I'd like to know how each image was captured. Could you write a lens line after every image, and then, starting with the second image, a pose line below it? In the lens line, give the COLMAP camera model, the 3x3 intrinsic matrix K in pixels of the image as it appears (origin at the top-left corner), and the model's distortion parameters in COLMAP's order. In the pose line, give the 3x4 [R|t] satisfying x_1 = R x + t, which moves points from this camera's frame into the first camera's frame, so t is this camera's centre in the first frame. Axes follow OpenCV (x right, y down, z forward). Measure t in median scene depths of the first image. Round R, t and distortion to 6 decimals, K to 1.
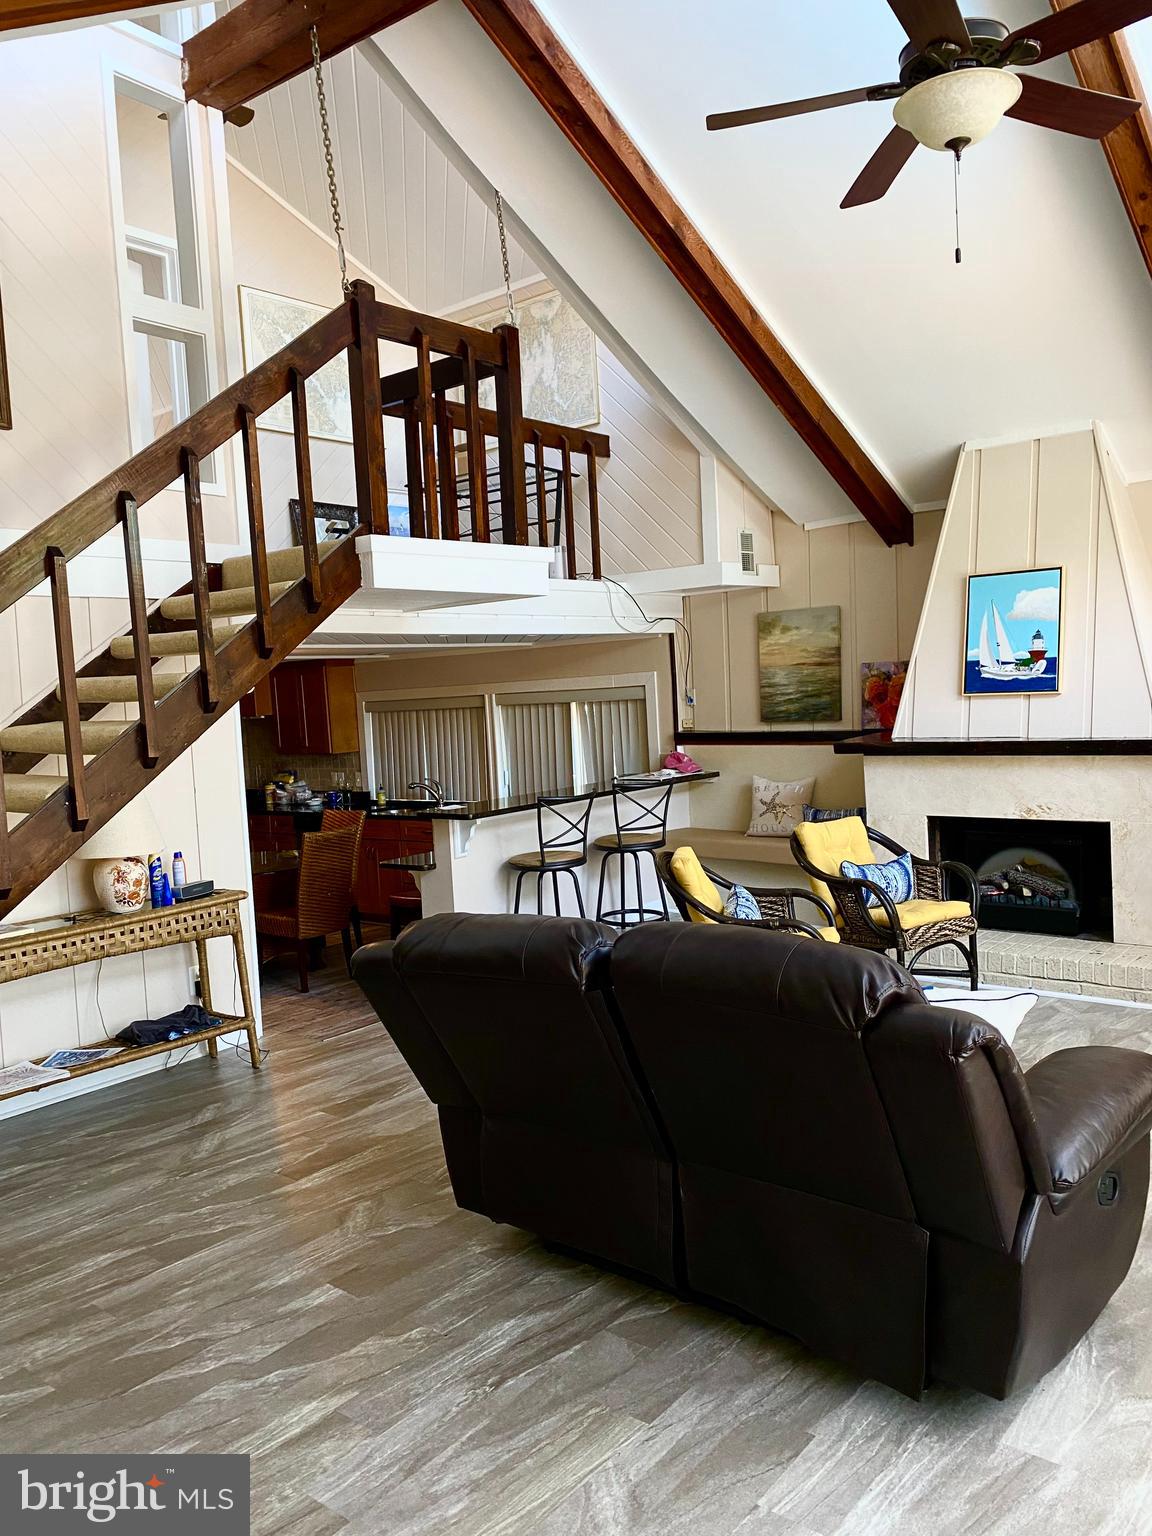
lens RADIAL K [[1165.8, 0, 576.0], [0, 1165.8, 768.0], [0, 0, 1]] dist [-0.000776, -0.001019]
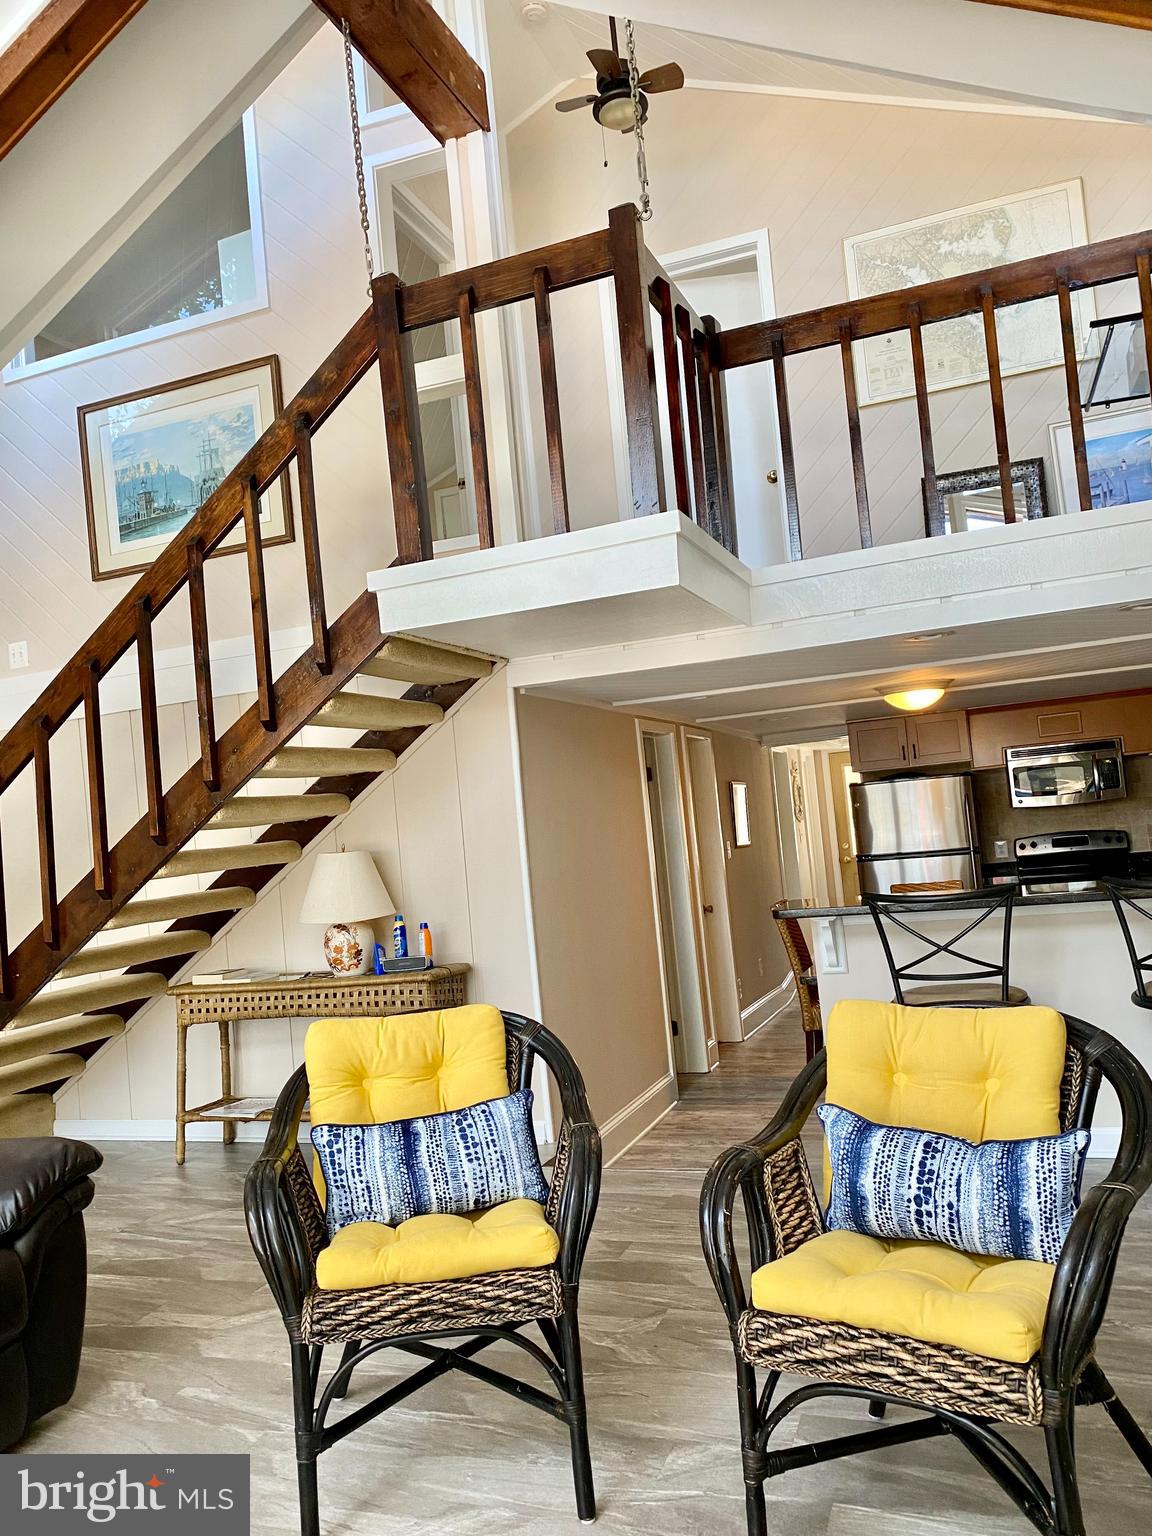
lens RADIAL K [[1165.8, 0, 576.0], [0, 1165.8, 768.0], [0, 0, 1]] dist [-0.000776, -0.001019]
pose [[0.344155, -0.020724, -0.938684, 0.297906], [0.002428, 0.999773, -0.021183, -0.017722], [0.938910, 0.005011, 0.344127, 0.375252]]
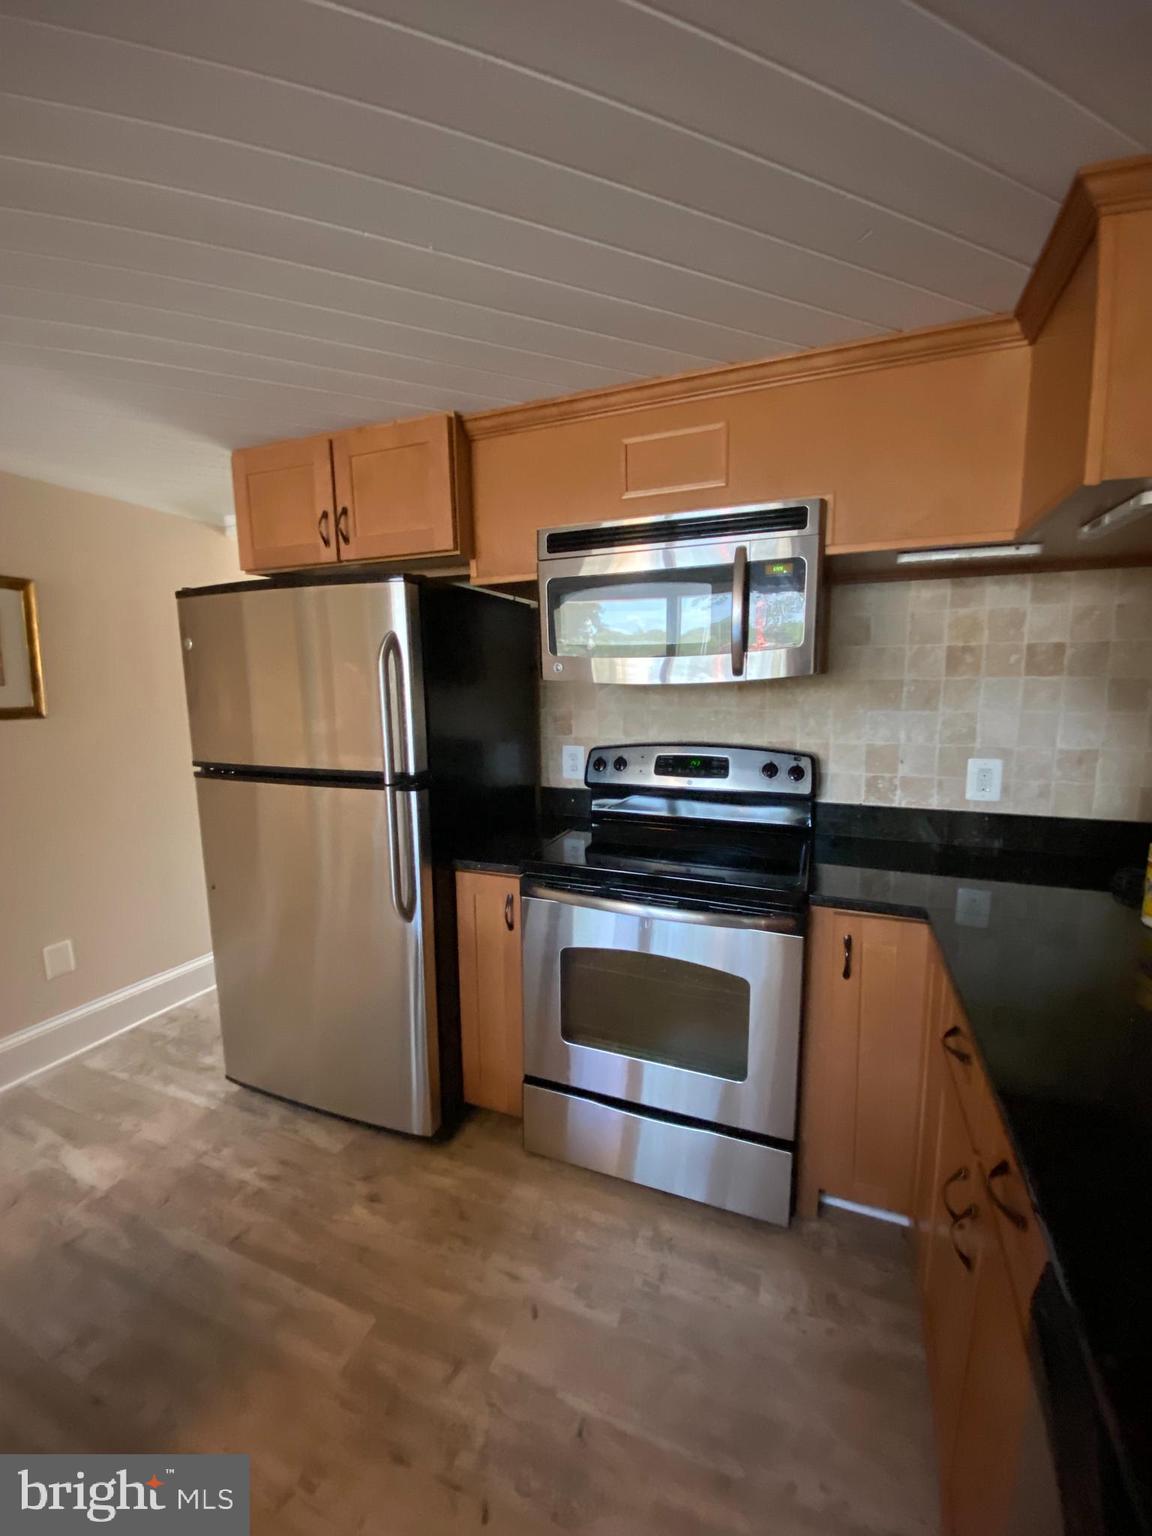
lens RADIAL K [[636.7, 0, 576.0], [0, 636.7, 768.0], [0, 0, 1]] dist [0.015469, -0.000027]
pose [[0.303385, 0.192033, -0.933317, -0.196901], [-0.074793, 0.981259, 0.177585, -0.015301], [0.949928, 0.015929, 0.312062, 0.911154]]
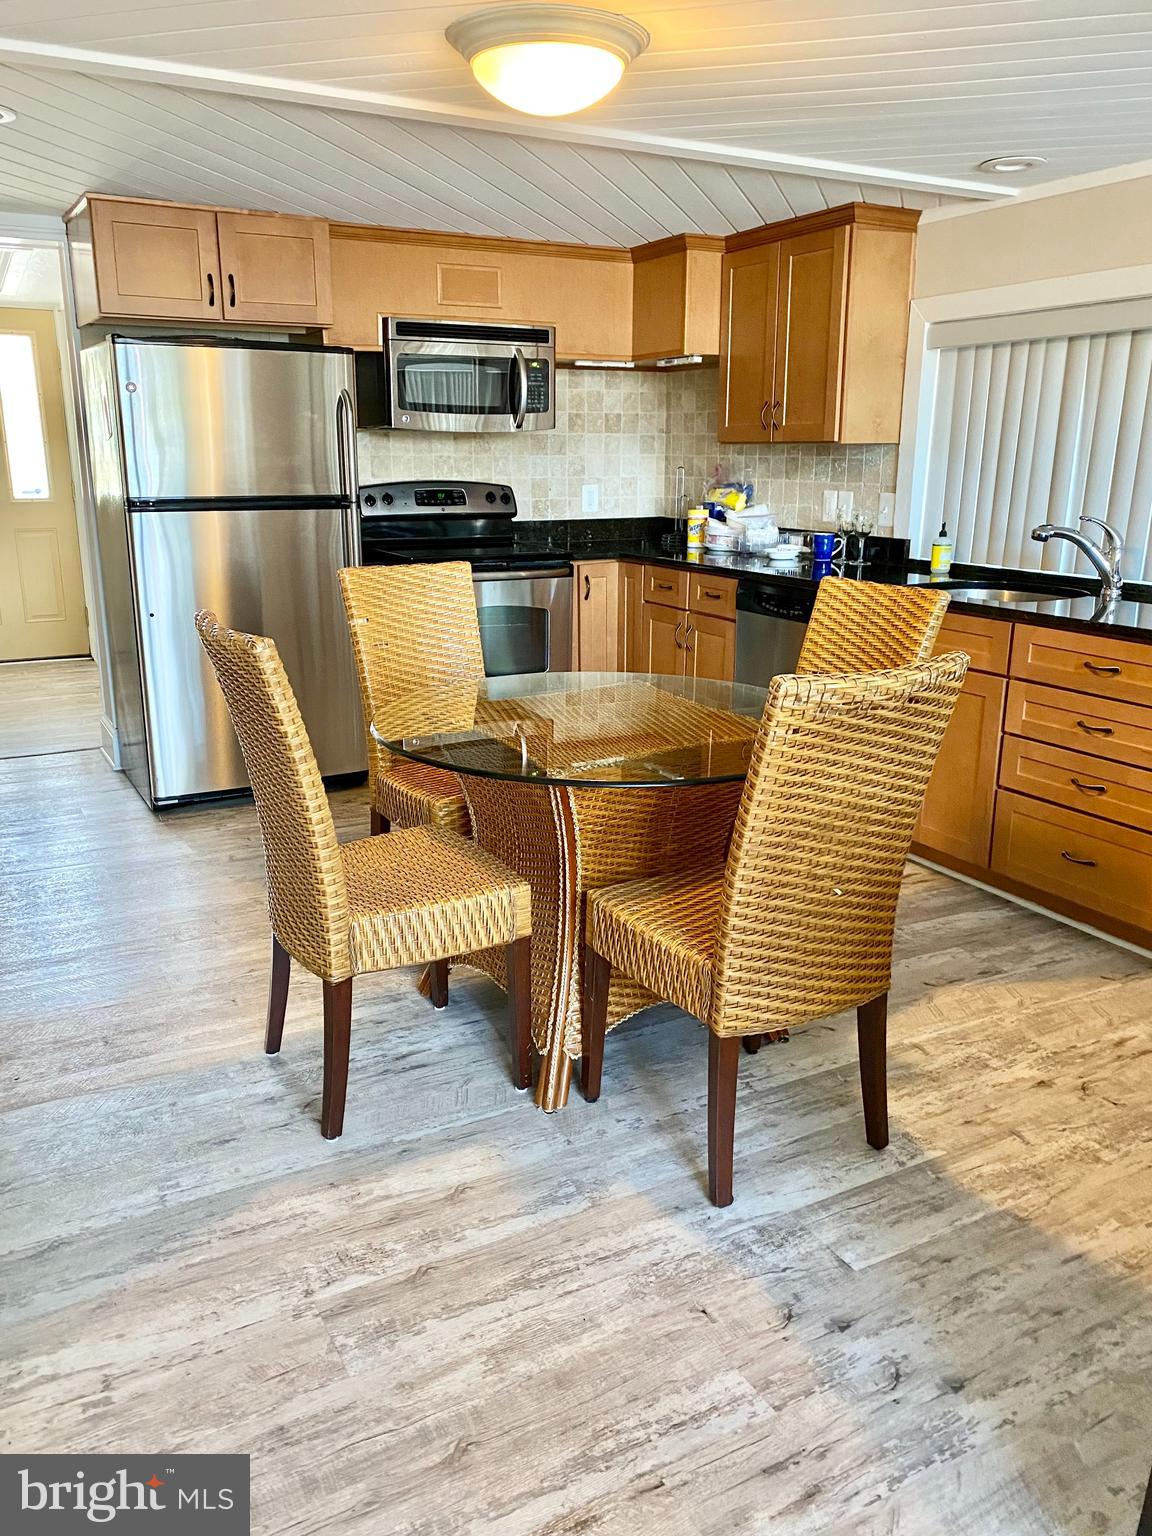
lens RADIAL K [[1165.8, 0, 576.0], [0, 1165.8, 768.0], [0, 0, 1]] dist [-0.000776, -0.001019]
pose [[0.929213, 0.152040, -0.336819, -0.132137], [-0.079276, 0.972236, 0.220163, 0.017184], [0.360941, -0.177876, 0.915468, 0.530398]]
